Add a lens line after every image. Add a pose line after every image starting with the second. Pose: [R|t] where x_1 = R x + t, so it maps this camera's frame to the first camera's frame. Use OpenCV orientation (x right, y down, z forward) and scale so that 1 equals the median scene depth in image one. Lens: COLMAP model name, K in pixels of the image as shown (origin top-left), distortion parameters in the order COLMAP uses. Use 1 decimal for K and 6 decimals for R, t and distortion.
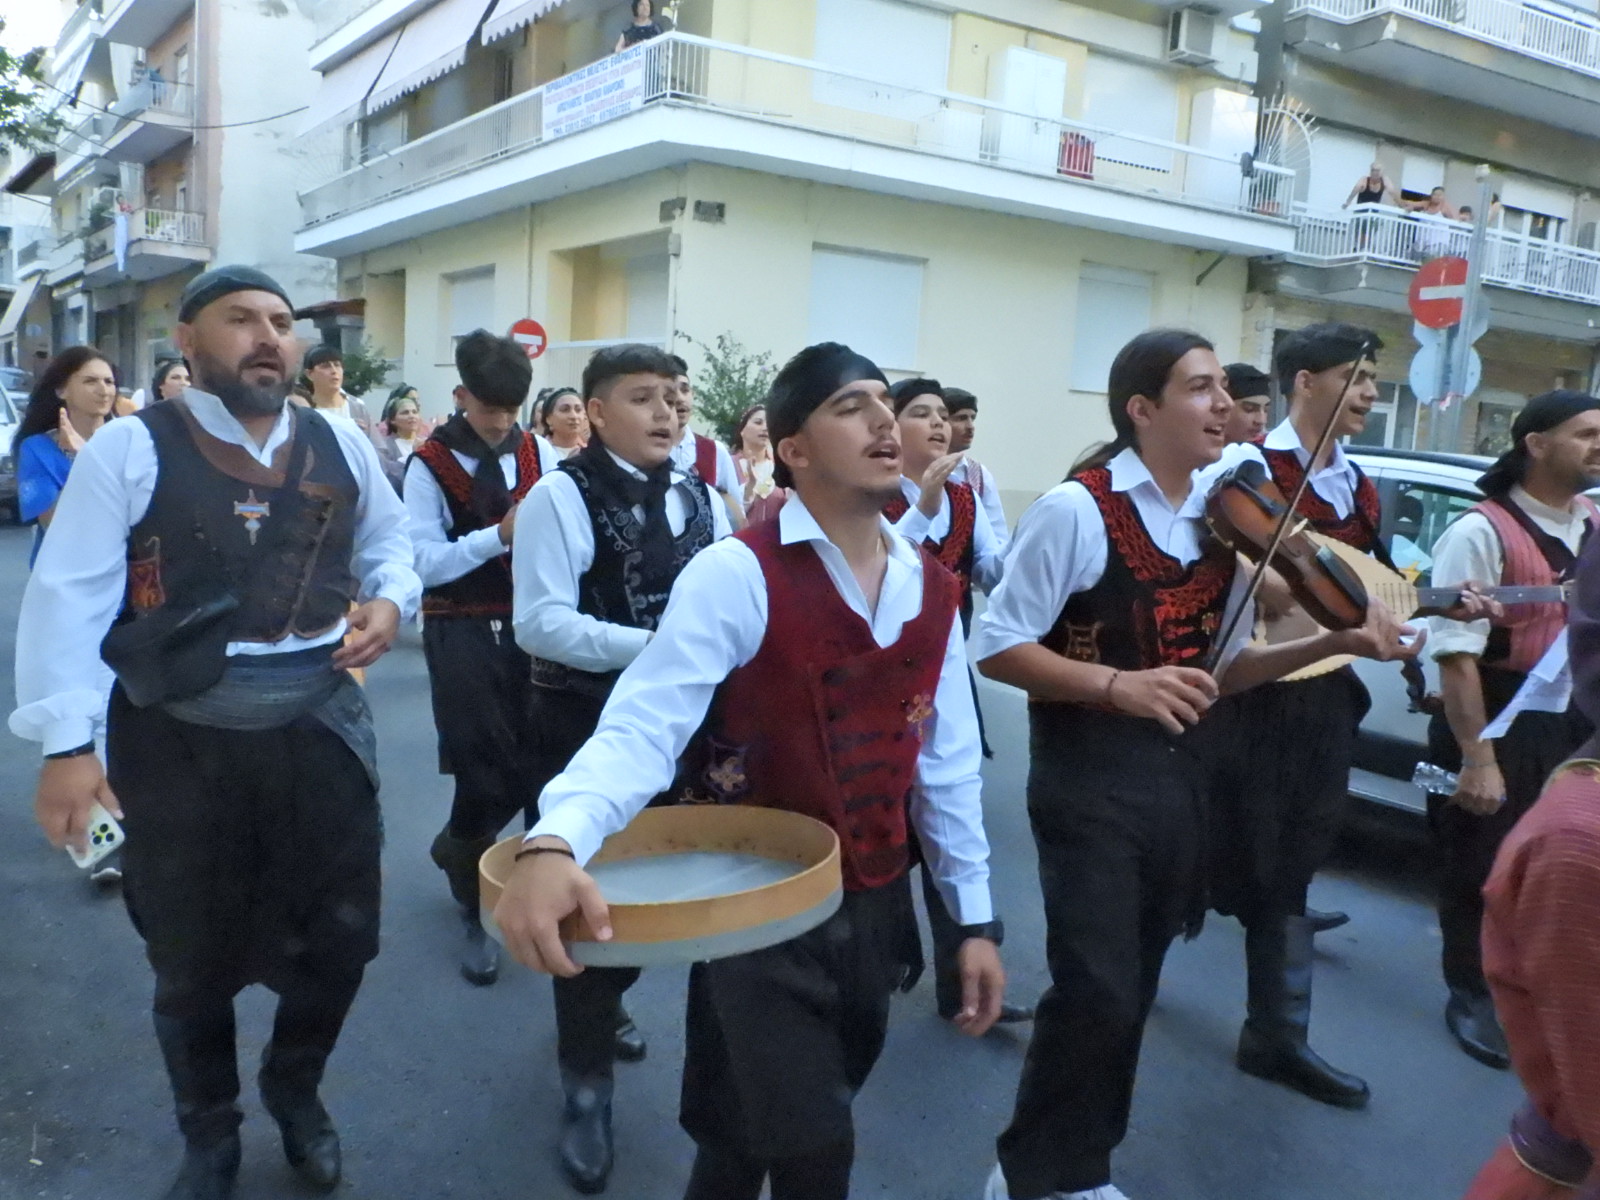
lens RADIAL K [[1358.2, 0, 800.0], [0, 1358.2, 600.0], [0, 0, 1]] dist [-0.006181, 0.003204]
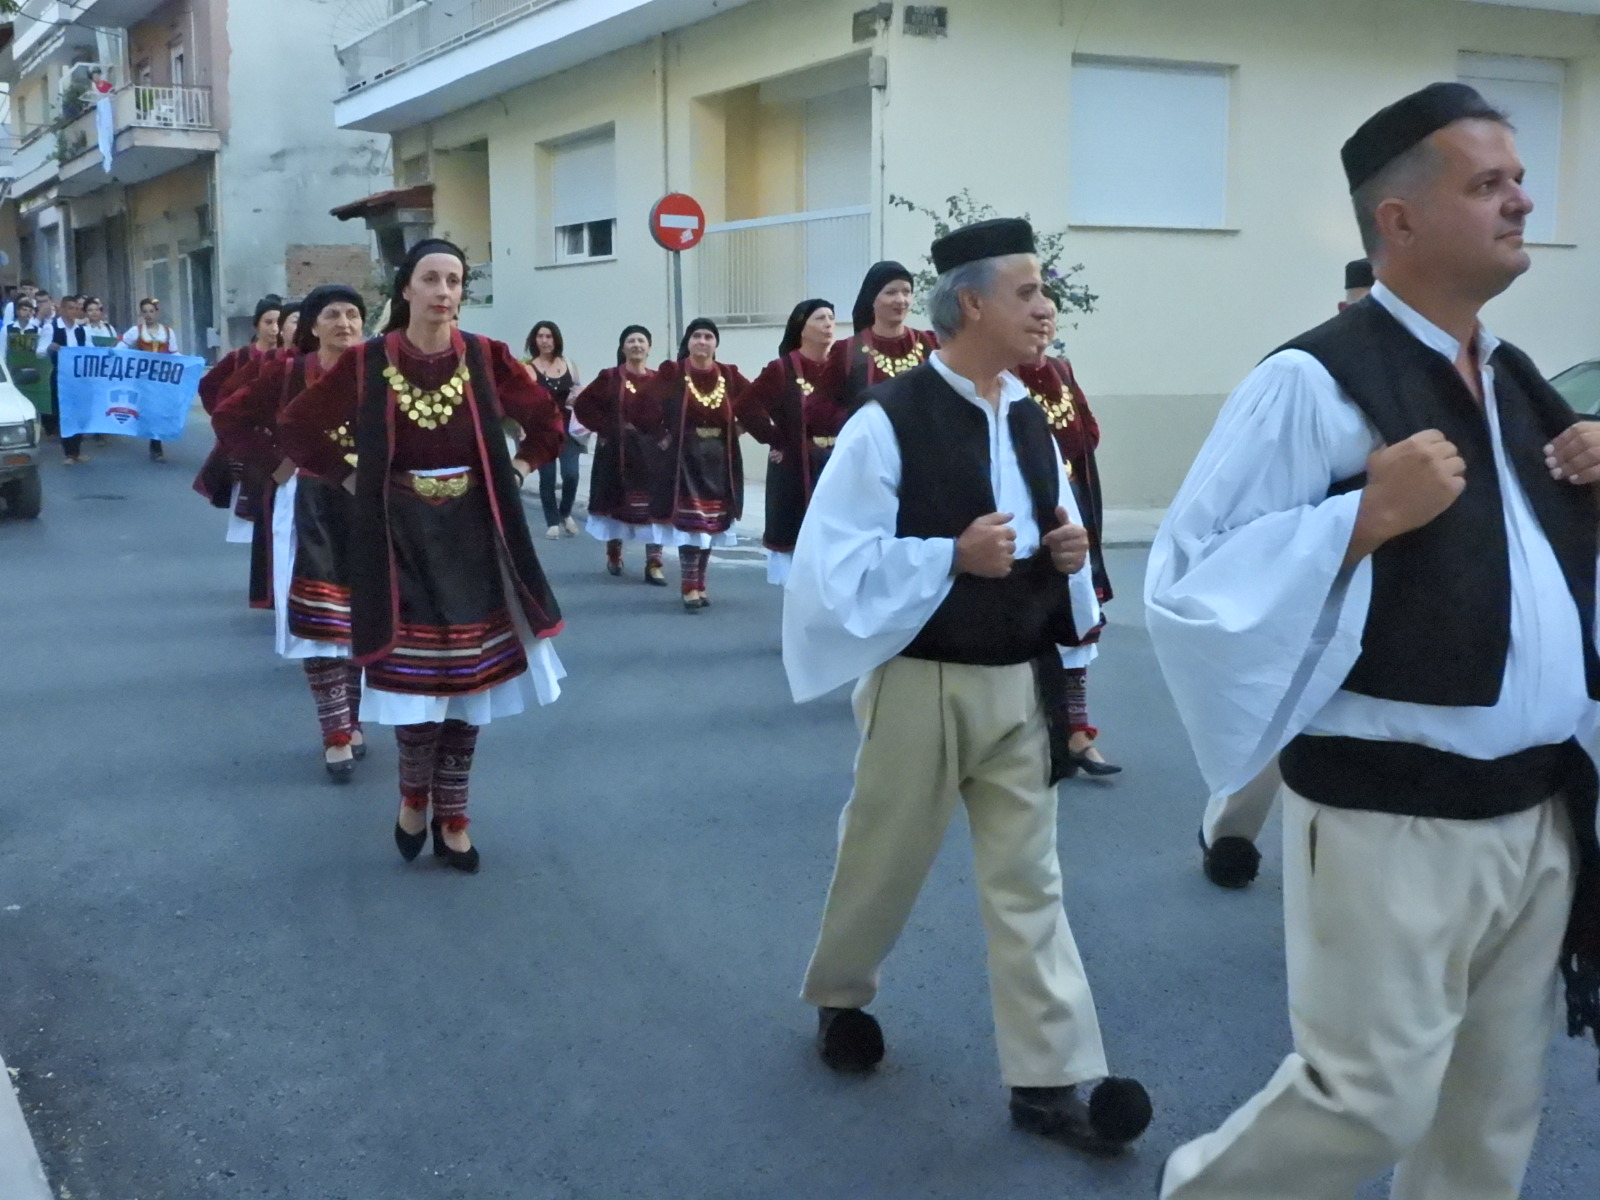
lens RADIAL K [[1771.9, 0, 773.7], [0, 1771.9, 593.9], [0, 0, 1]] dist [0.010416, -0.006709]
pose [[0.993563, -0.048143, -0.102538, -0.060025], [0.050335, 0.998554, 0.018897, -0.011223], [0.101480, -0.023937, 0.994550, 0.069201]]
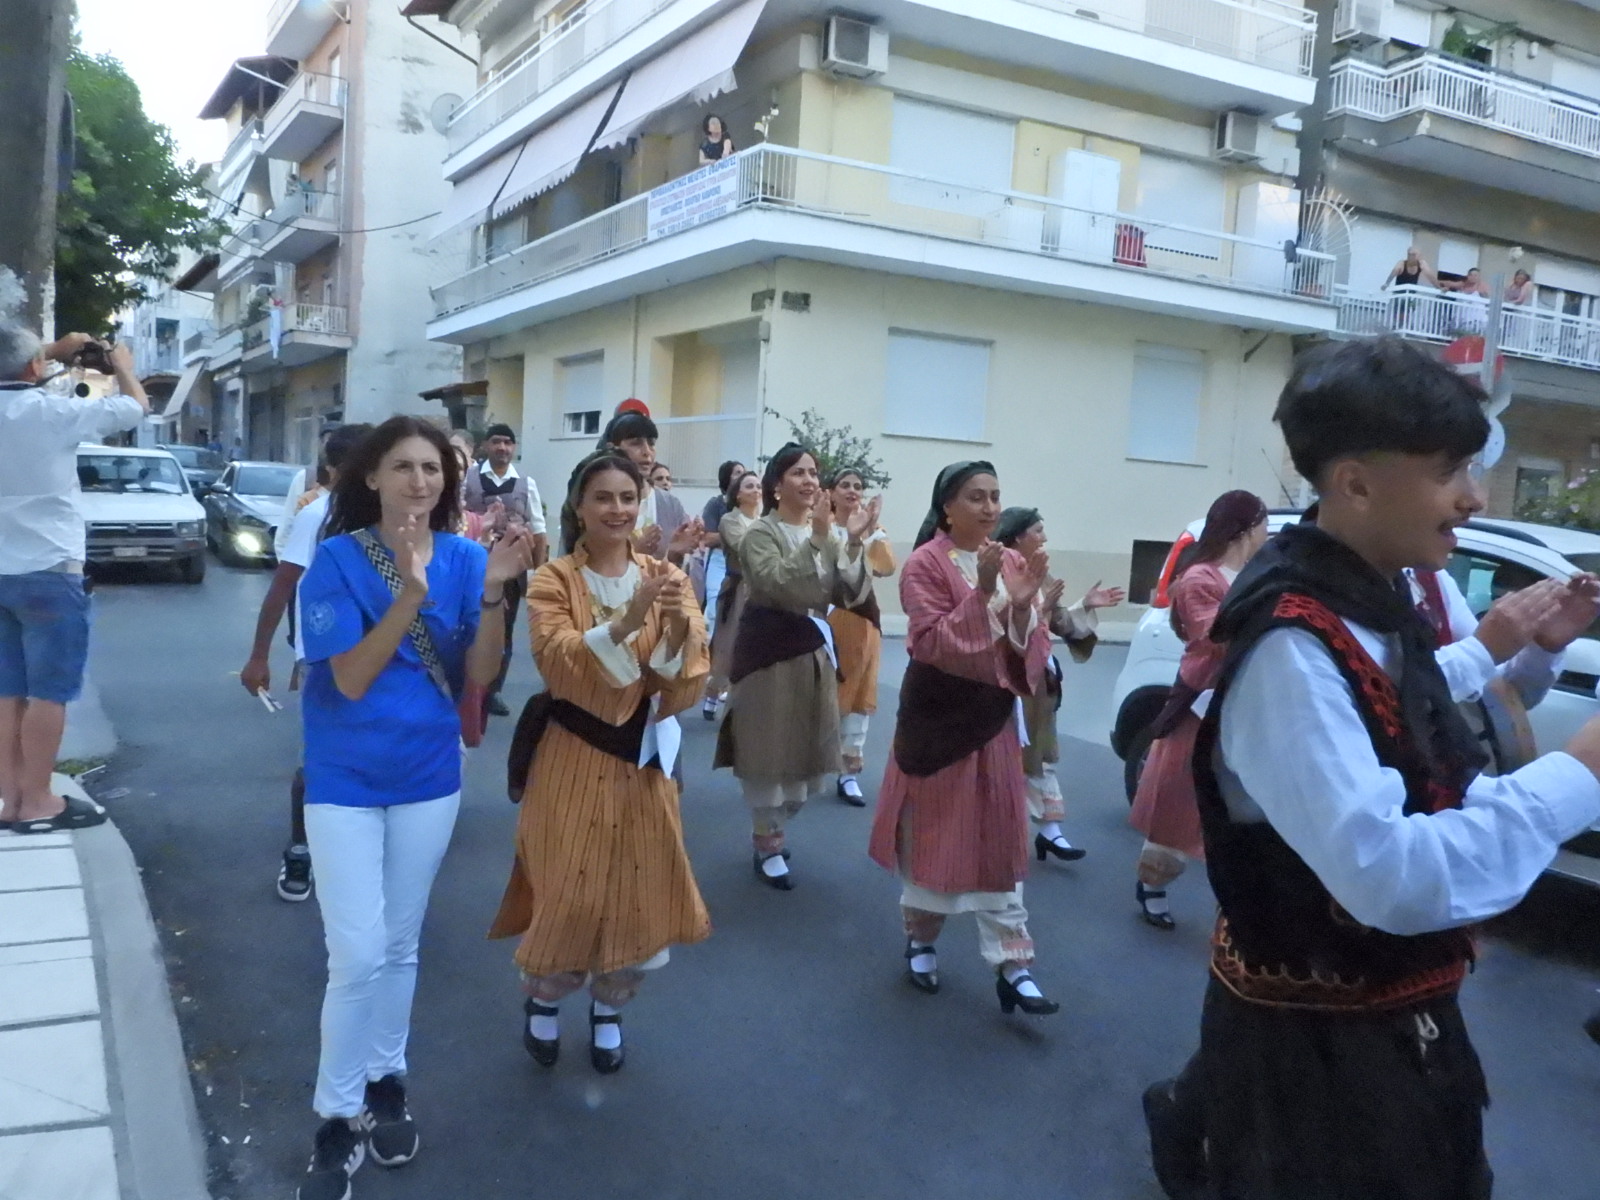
lens RADIAL K [[1270.6, 0, 800.0], [0, 1270.6, 600.0], [0, 0, 1]] dist [-0.003659, 0.002300]
pose [[0.998097, 0.000817, -0.061660, 0.000843], [-0.003425, 0.999104, -0.042192, 0.001995], [0.061571, 0.042323, 0.997205, -0.024520]]
